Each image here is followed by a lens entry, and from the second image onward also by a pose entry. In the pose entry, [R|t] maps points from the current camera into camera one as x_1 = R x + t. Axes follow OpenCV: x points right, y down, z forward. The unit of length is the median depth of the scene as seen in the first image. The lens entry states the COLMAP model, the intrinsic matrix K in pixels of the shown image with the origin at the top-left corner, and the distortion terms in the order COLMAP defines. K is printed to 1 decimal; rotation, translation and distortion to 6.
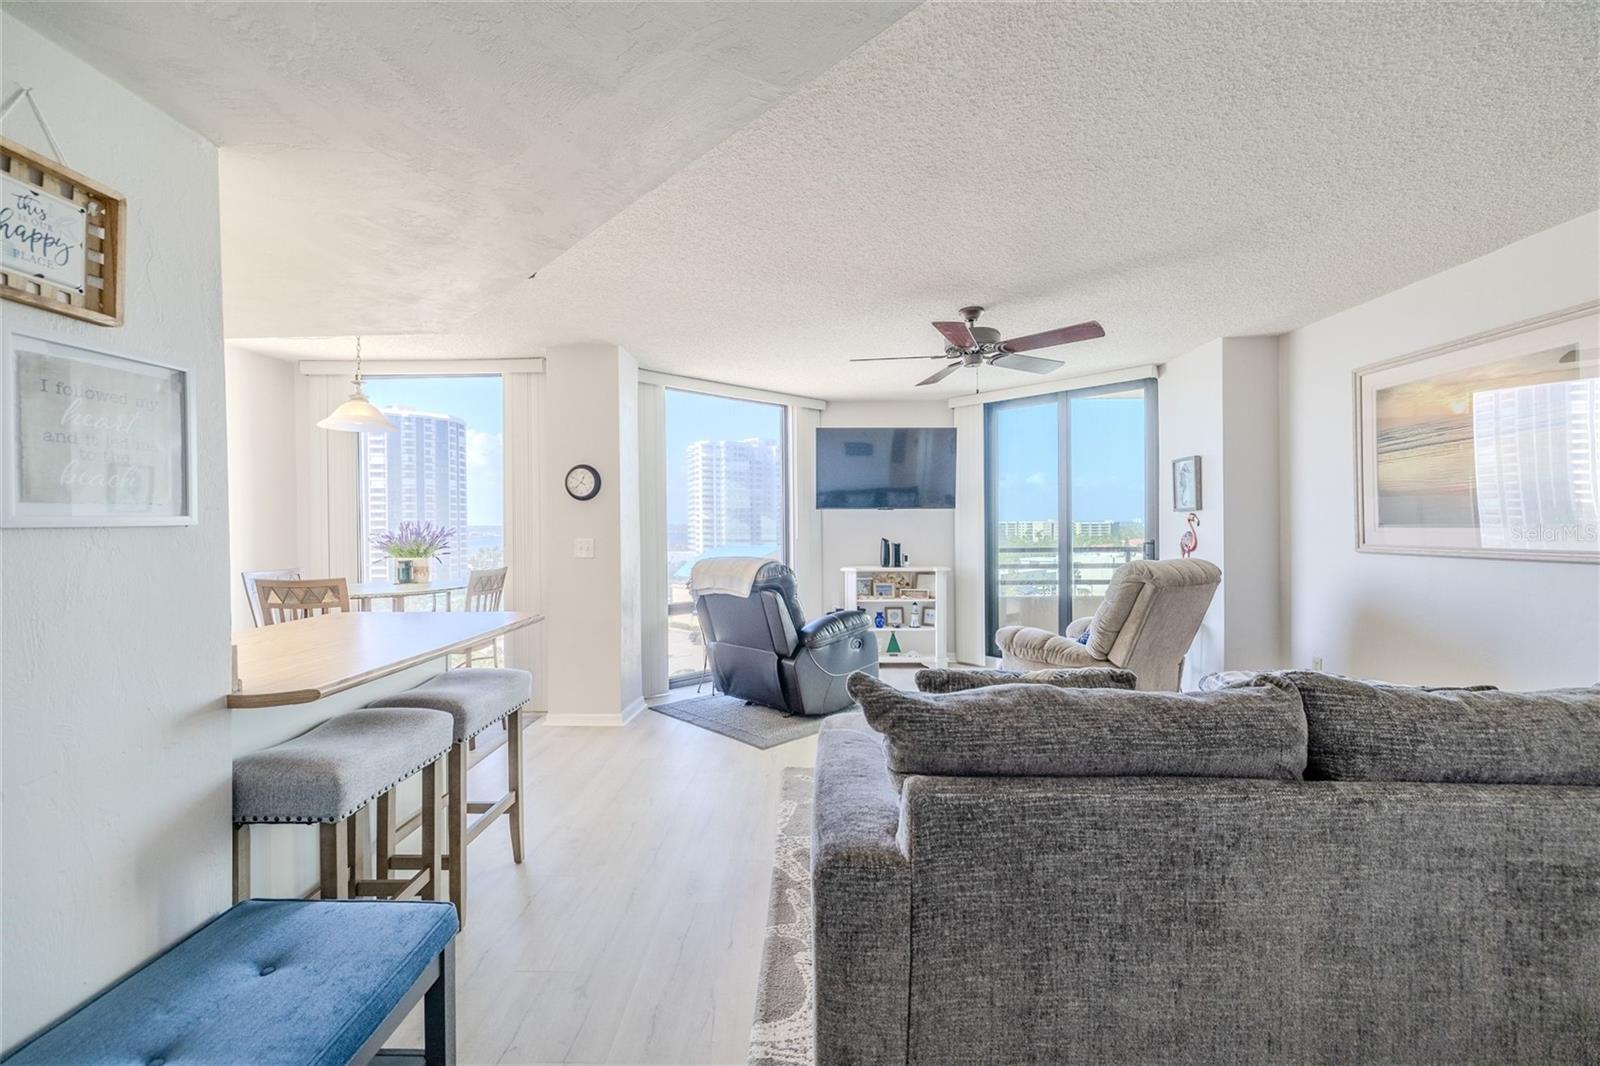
lens RADIAL K [[695.2, 0, 783.2], [0, 695.2, 525.8], [0, 0, 1]] dist [0.001209, 0.000038]
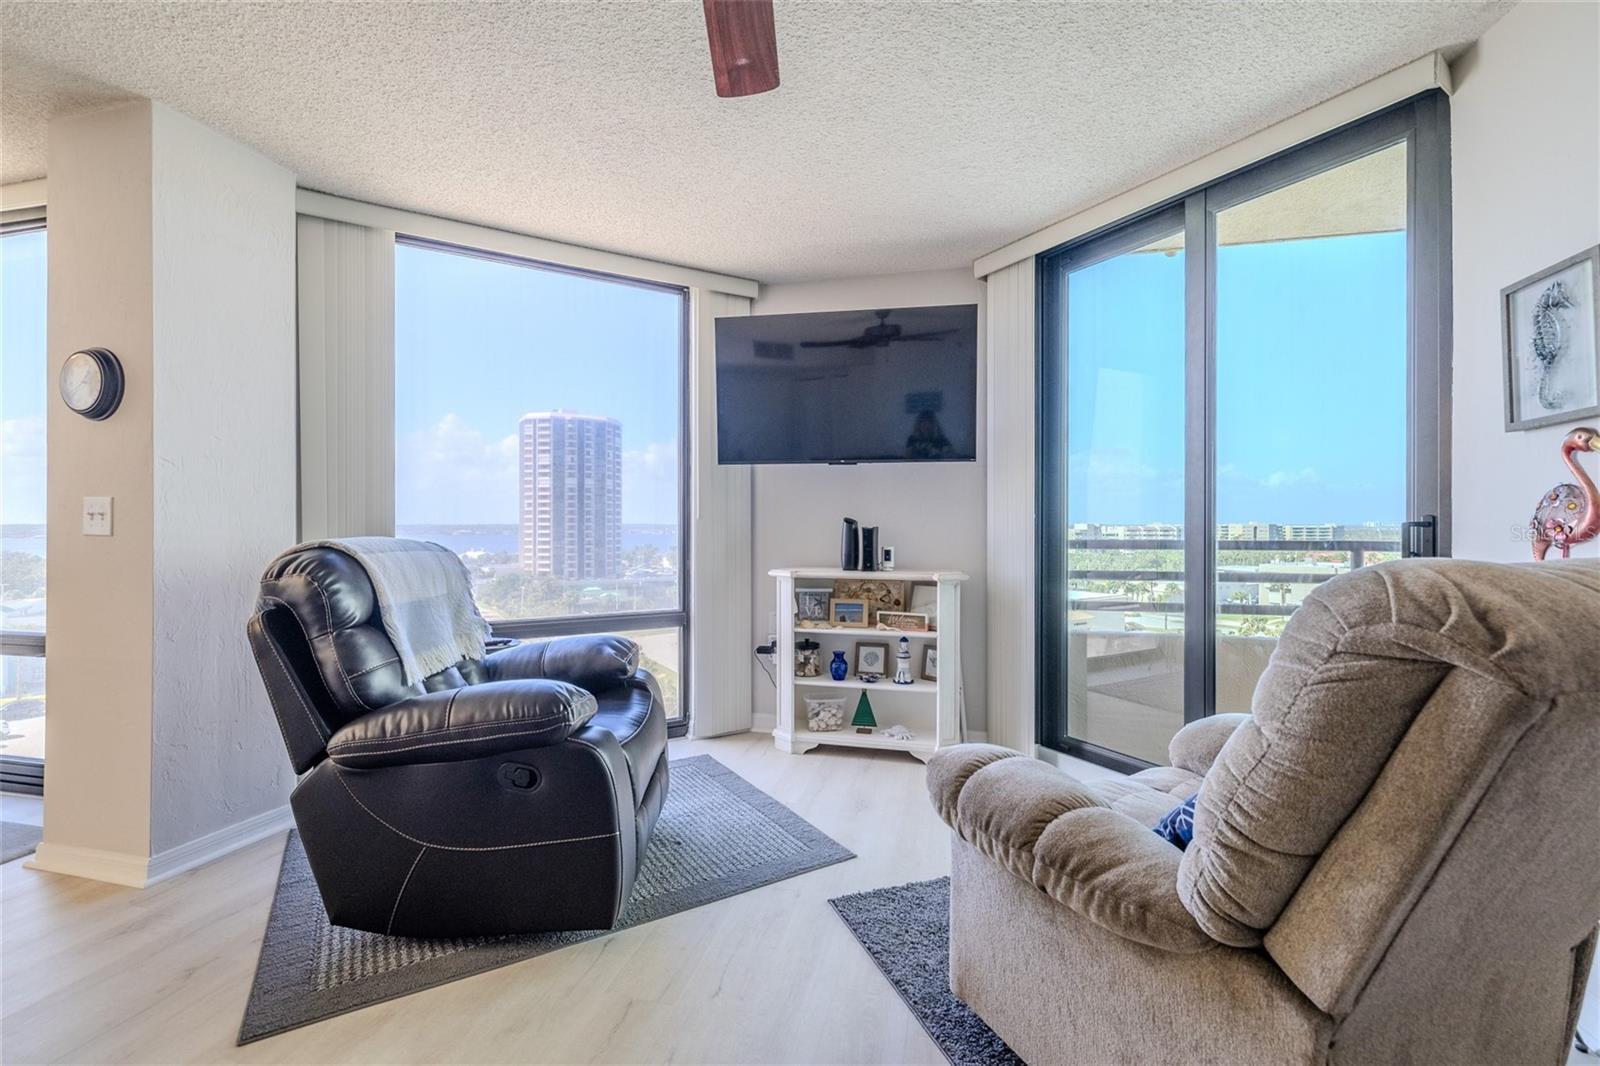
lens RADIAL K [[684.4, 0, 805.9], [0, 684.4, 526.9], [0, 0, 1]] dist [-0.000063, 0.000054]
pose [[0.976580, 0.009345, -0.214950, 0.228912], [-0.009814, 0.999951, -0.001116, 0.025817], [0.214929, 0.003199, 0.976625, 0.463139]]
